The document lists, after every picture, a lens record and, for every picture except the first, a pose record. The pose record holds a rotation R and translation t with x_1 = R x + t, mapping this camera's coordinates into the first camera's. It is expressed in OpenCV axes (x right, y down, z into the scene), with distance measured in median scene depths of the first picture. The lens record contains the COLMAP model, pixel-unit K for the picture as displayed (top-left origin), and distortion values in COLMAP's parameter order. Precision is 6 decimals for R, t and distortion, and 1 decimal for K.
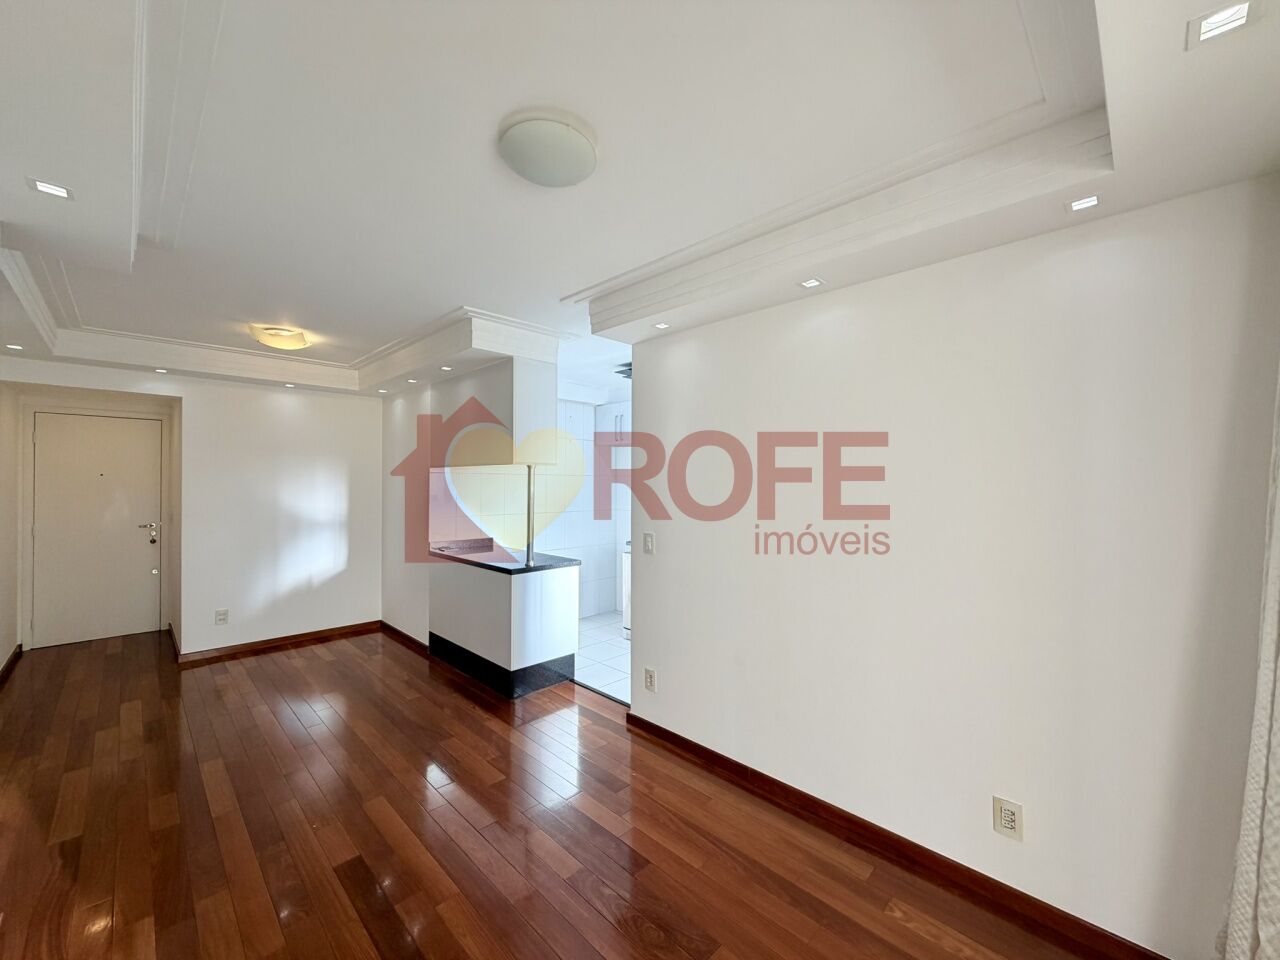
lens RADIAL K [[506.1, 0, 632.9], [0, 506.1, 484.7], [0, 0, 1]] dist [-0.002584, 0.000627]
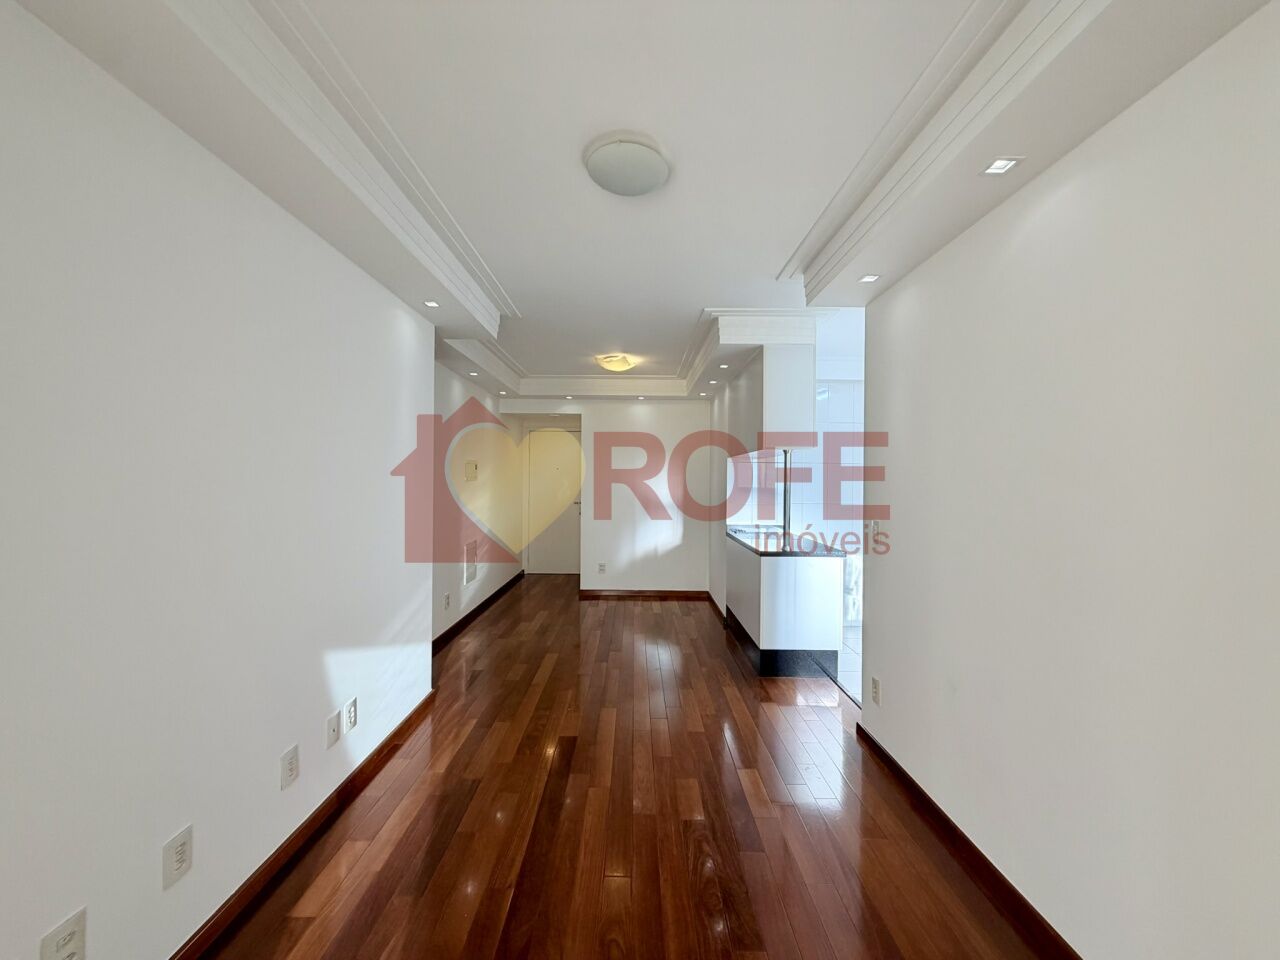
lens RADIAL K [[506.1, 0, 636.8], [0, 506.1, 482.2], [0, 0, 1]] dist [-0.002584, 0.000627]
pose [[0.711039, 0.004623, -0.703138, 0.289120], [-0.008477, 0.999962, -0.001998, 0.029607], [0.703102, 0.007381, 0.711051, 0.079945]]
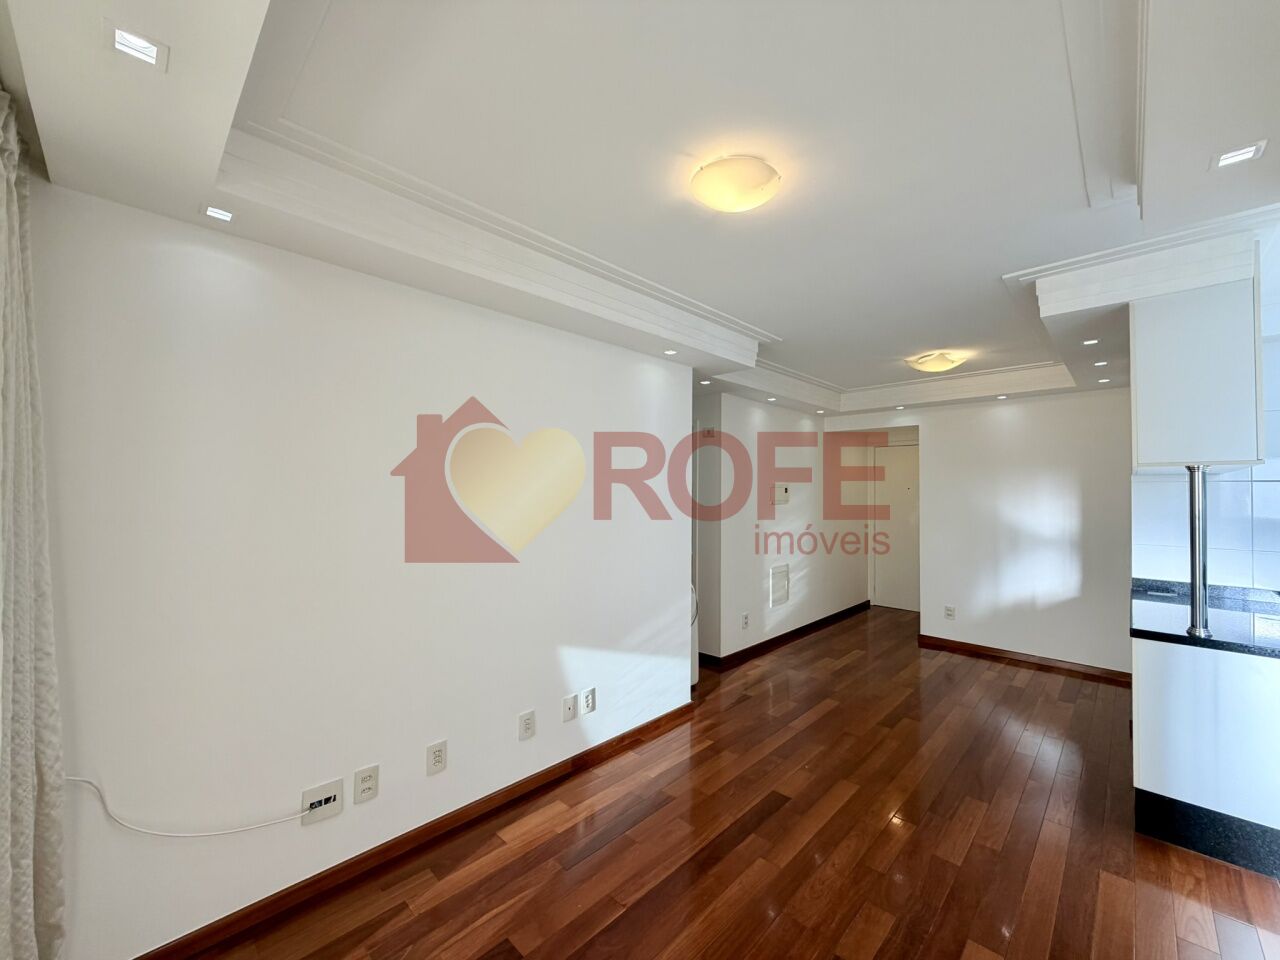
lens RADIAL K [[506.1, 0, 637.8], [0, 506.1, 484.4], [0, 0, 1]] dist [-0.002584, 0.000627]
pose [[0.012737, -0.017386, -0.999768, 0.381069], [-0.009824, 0.999798, -0.017512, 0.000141], [0.999871, 0.010045, 0.012564, 0.336343]]
